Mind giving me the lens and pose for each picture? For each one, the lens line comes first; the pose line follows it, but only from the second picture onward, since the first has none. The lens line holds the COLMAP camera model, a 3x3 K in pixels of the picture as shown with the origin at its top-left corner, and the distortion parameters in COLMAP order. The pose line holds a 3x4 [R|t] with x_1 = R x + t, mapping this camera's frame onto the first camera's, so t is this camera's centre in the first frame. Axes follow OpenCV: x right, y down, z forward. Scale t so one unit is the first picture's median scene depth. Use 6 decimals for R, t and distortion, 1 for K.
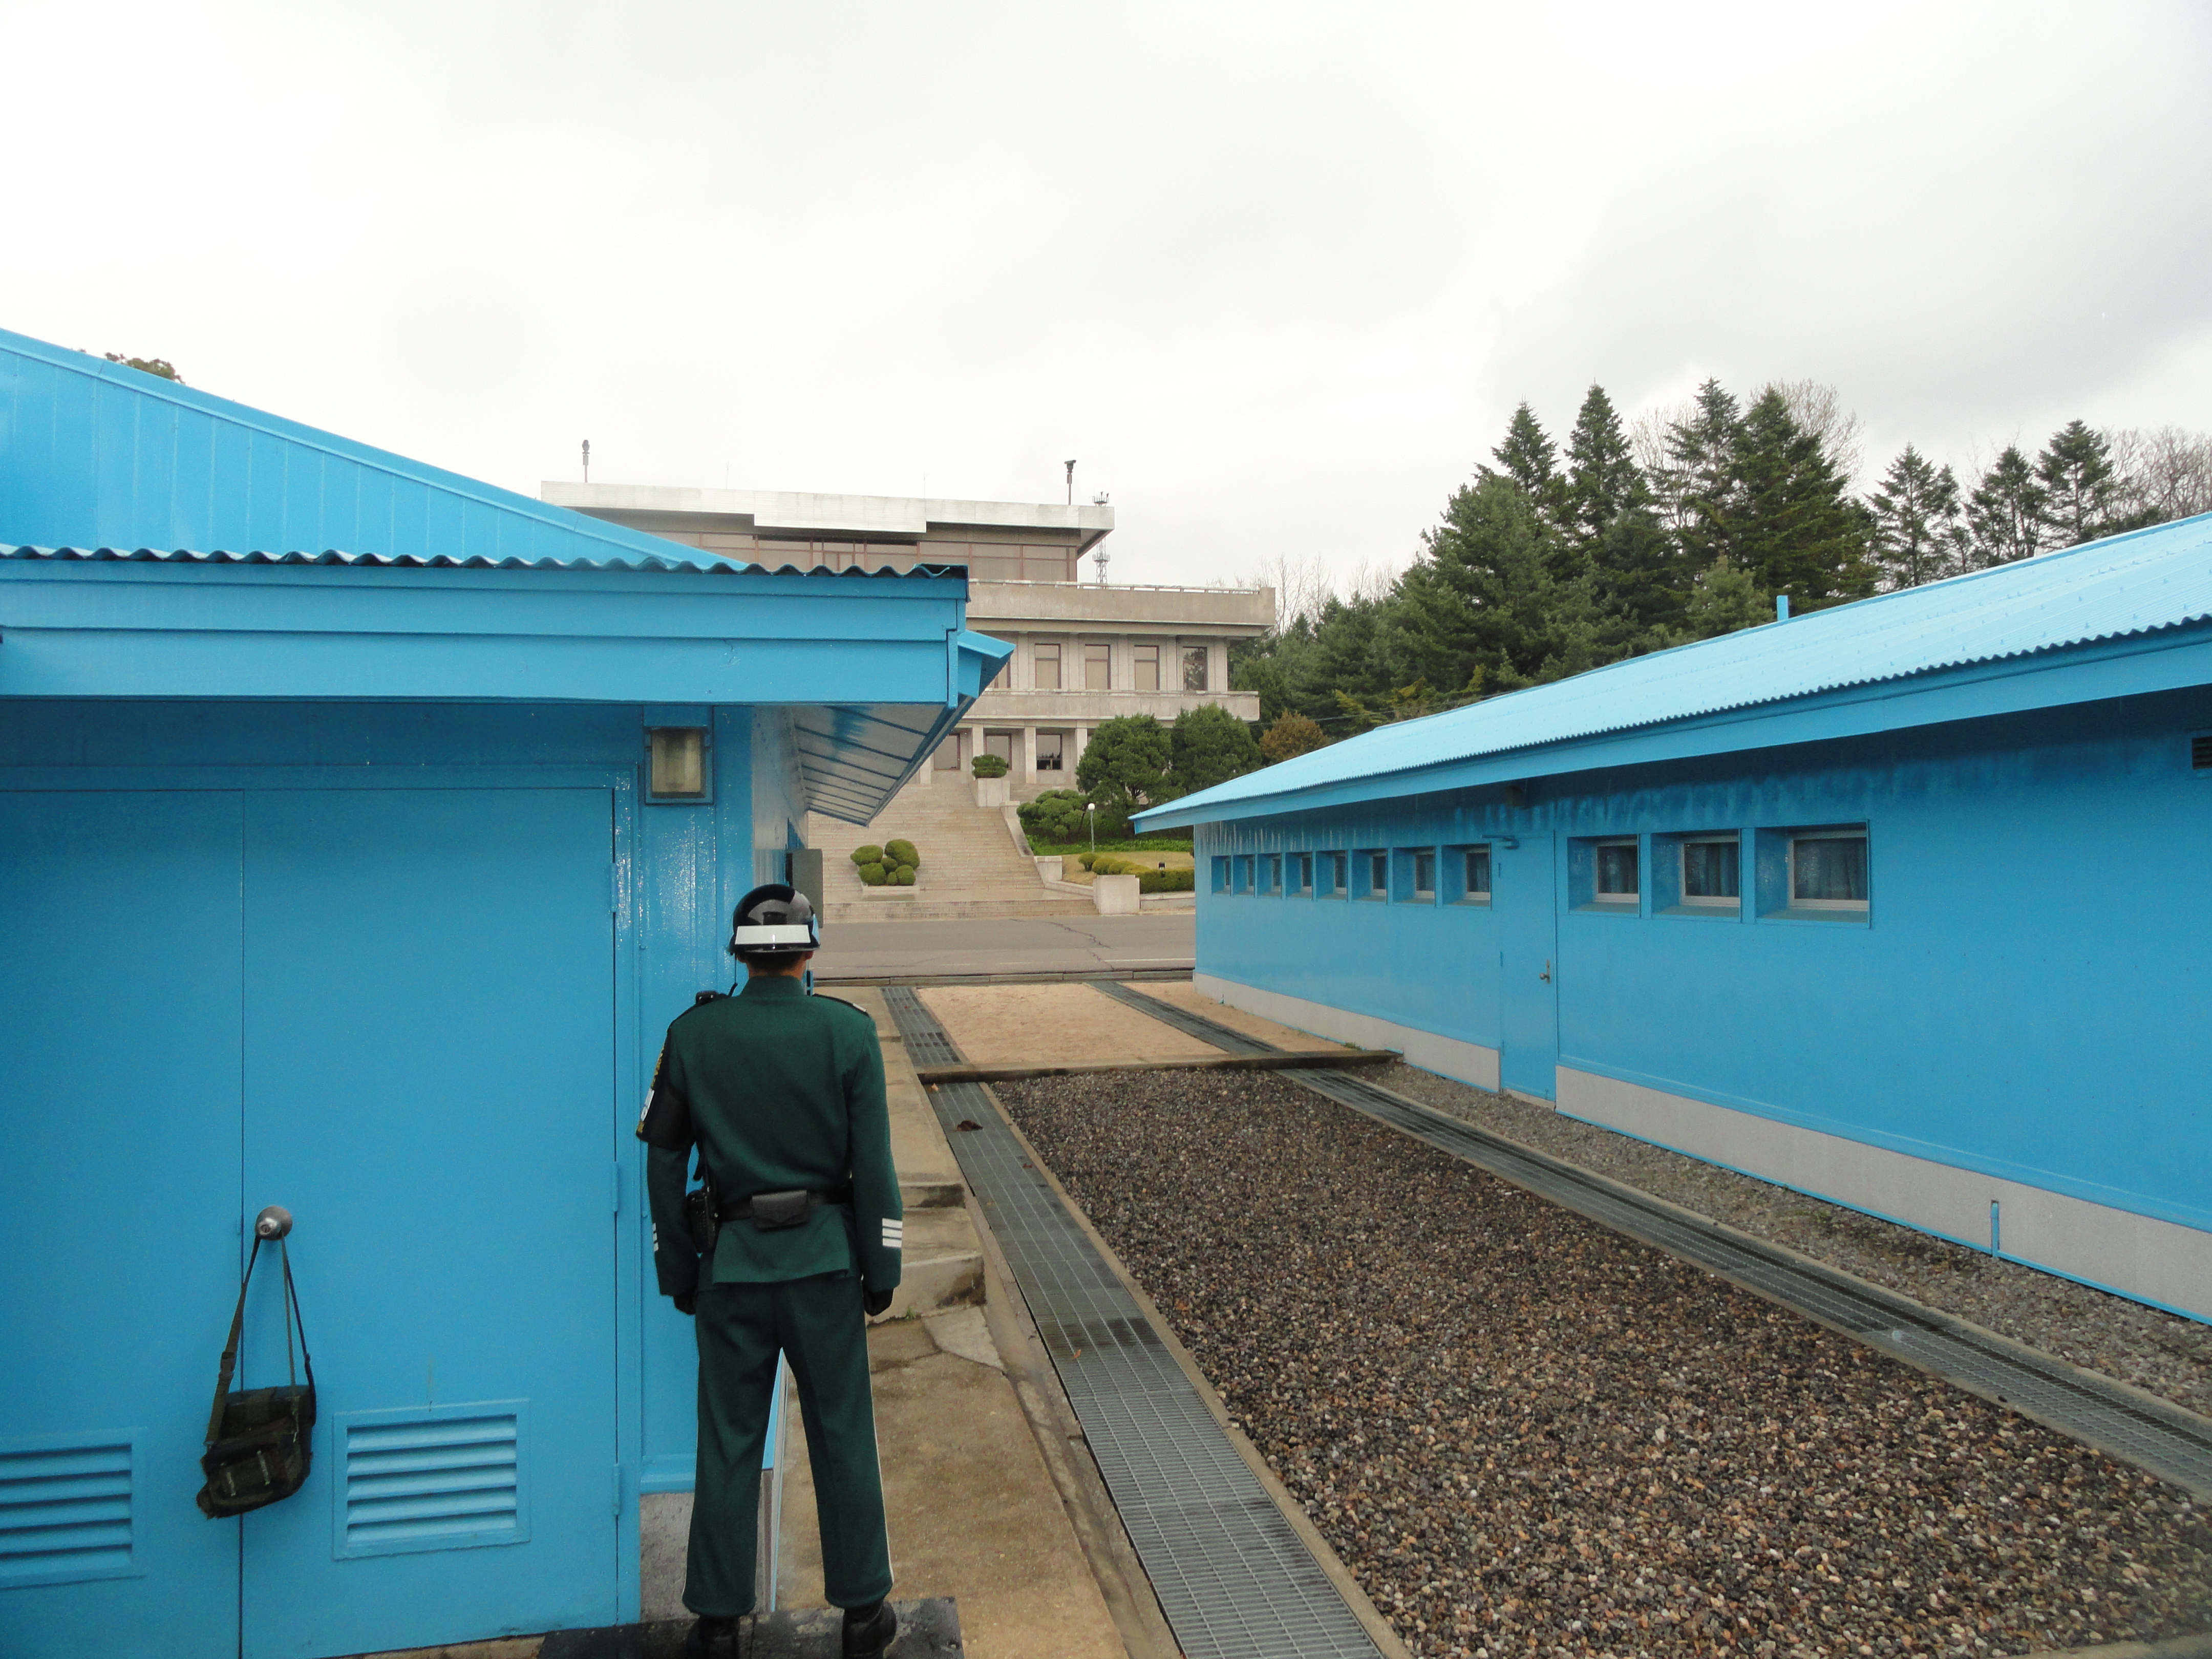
lens RADIAL K [[1595.3, 0, 1106.0], [0, 1595.3, 829.5], [0, 0, 1]] dist [0.001161, 0.000550]
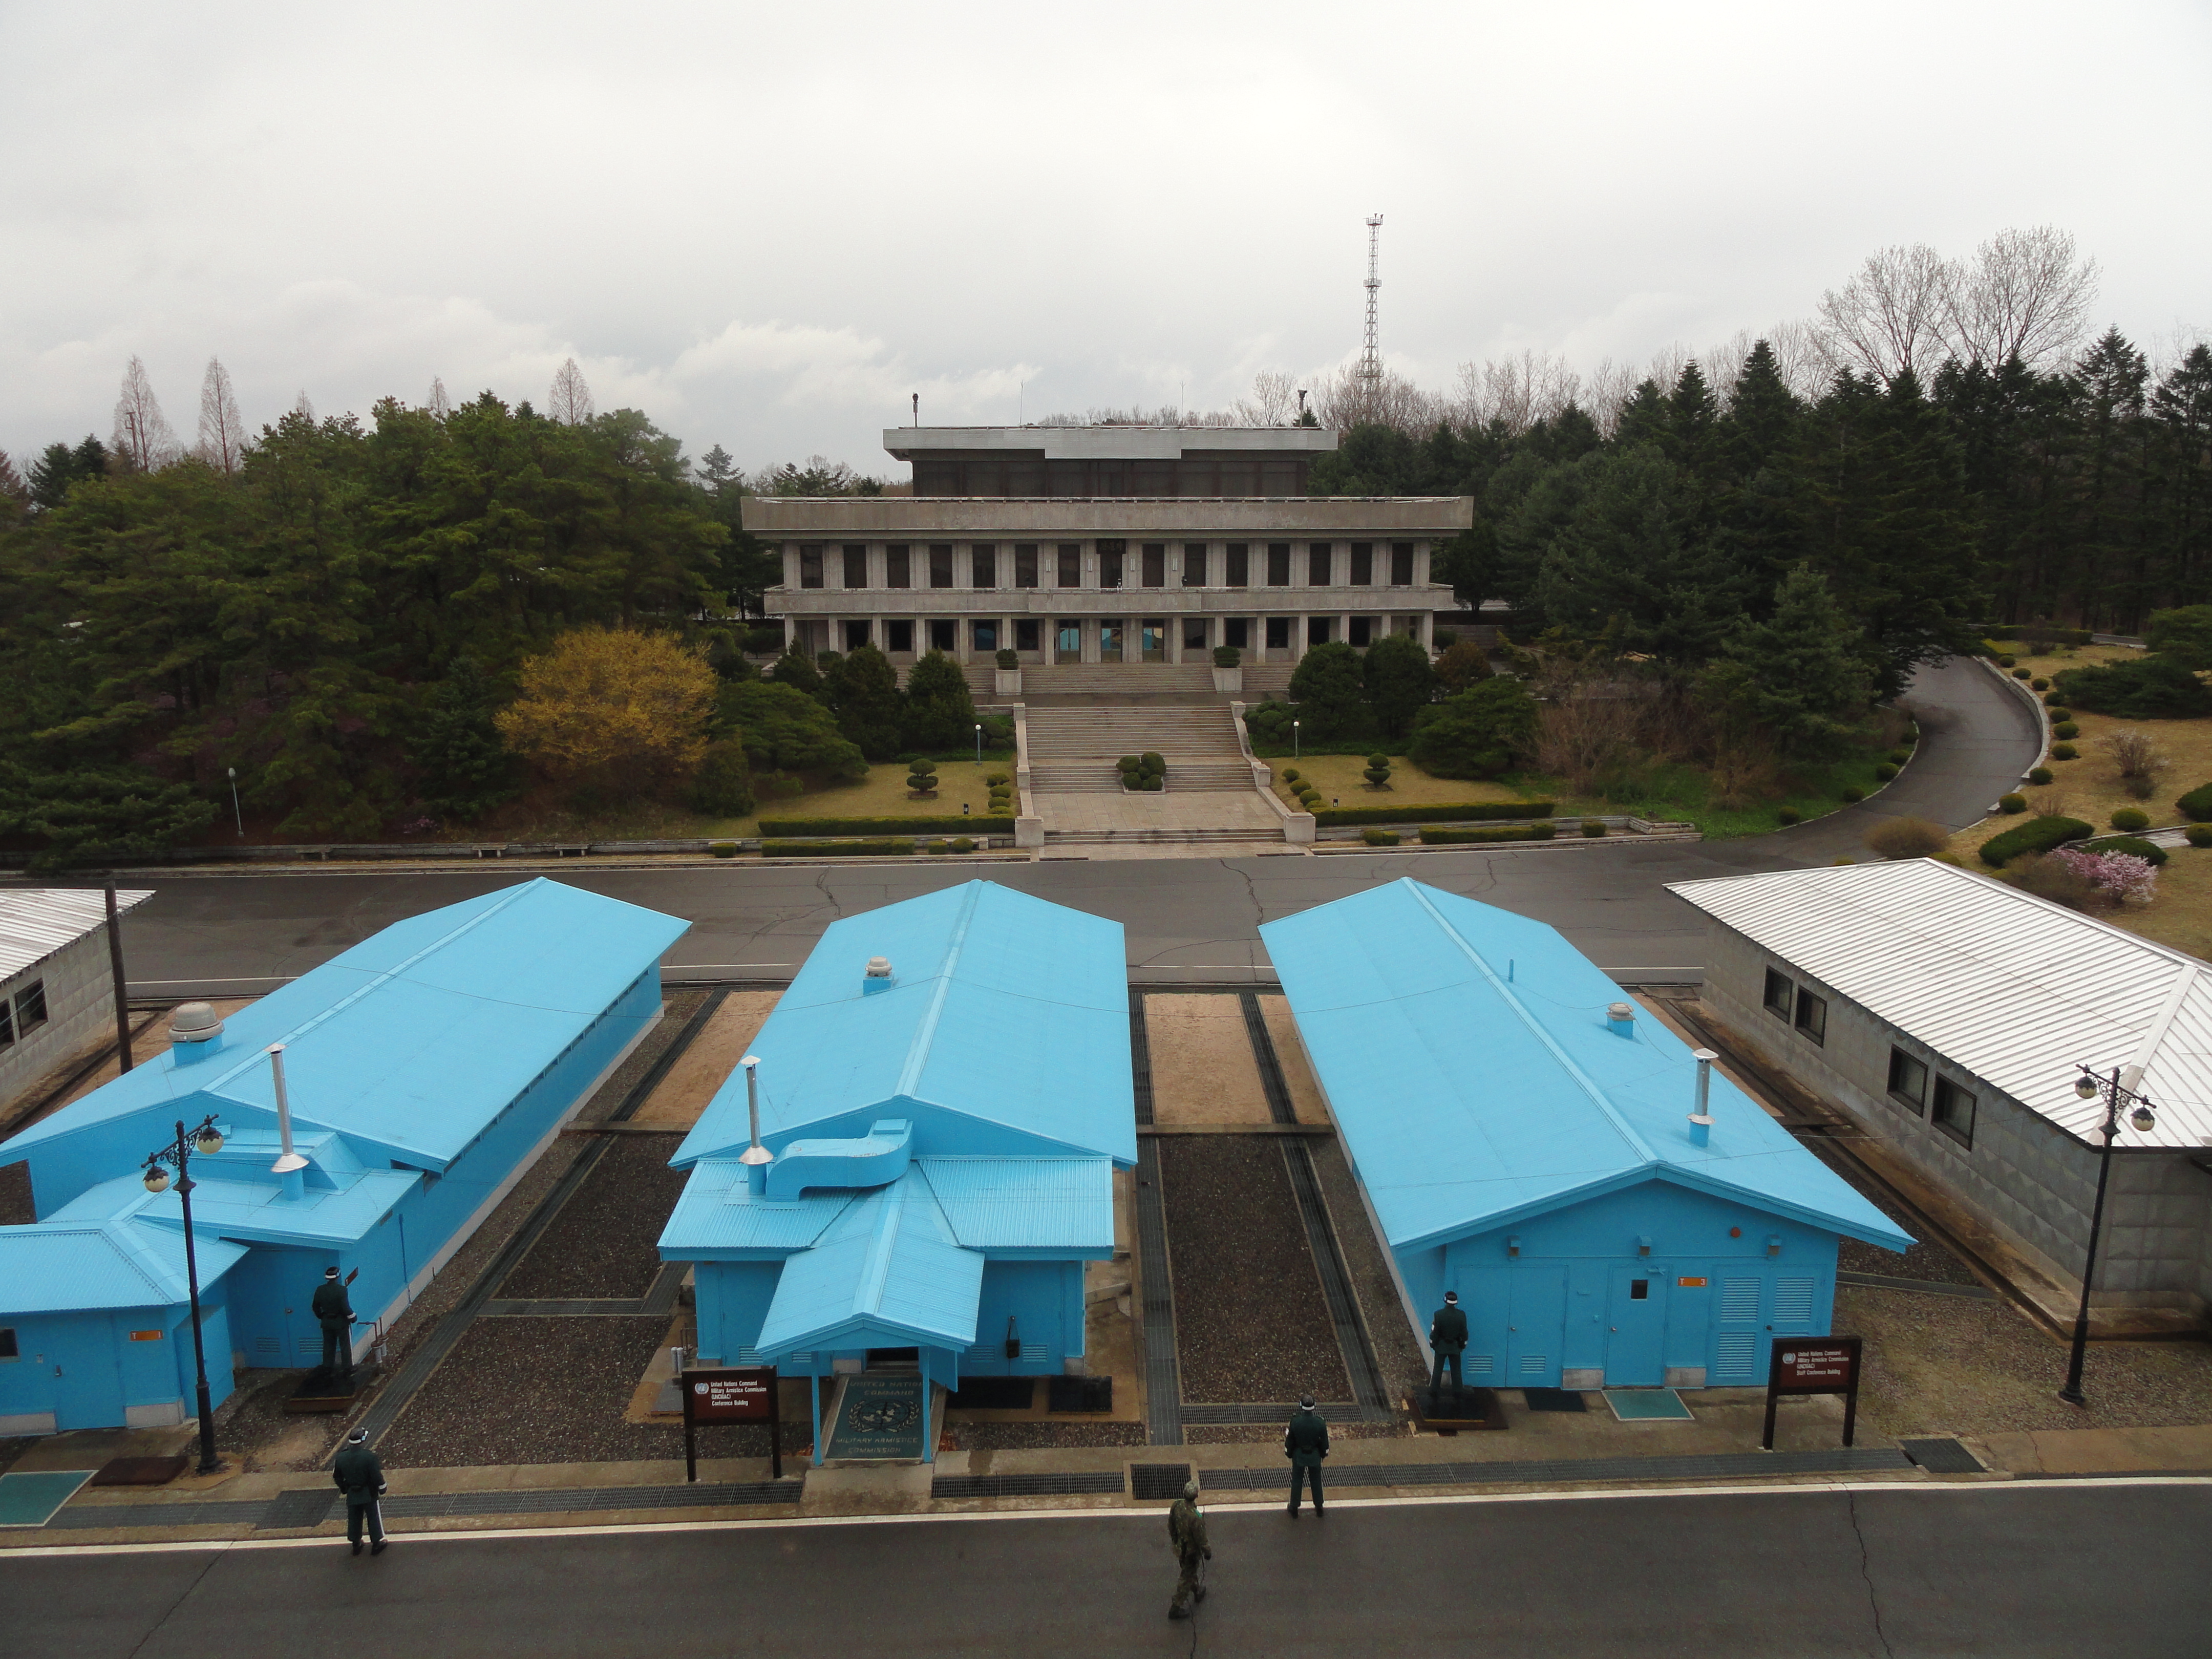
lens RADIAL K [[1595.3, 0, 1106.0], [0, 1595.3, 829.5], [0, 0, 1]] dist [0.001161, 0.000550]
pose [[0.985478, 0.046817, -0.163219, 0.045025], [-0.012186, 0.978261, 0.207020, -0.163723], [0.169363, -0.202025, 0.964625, -0.259649]]
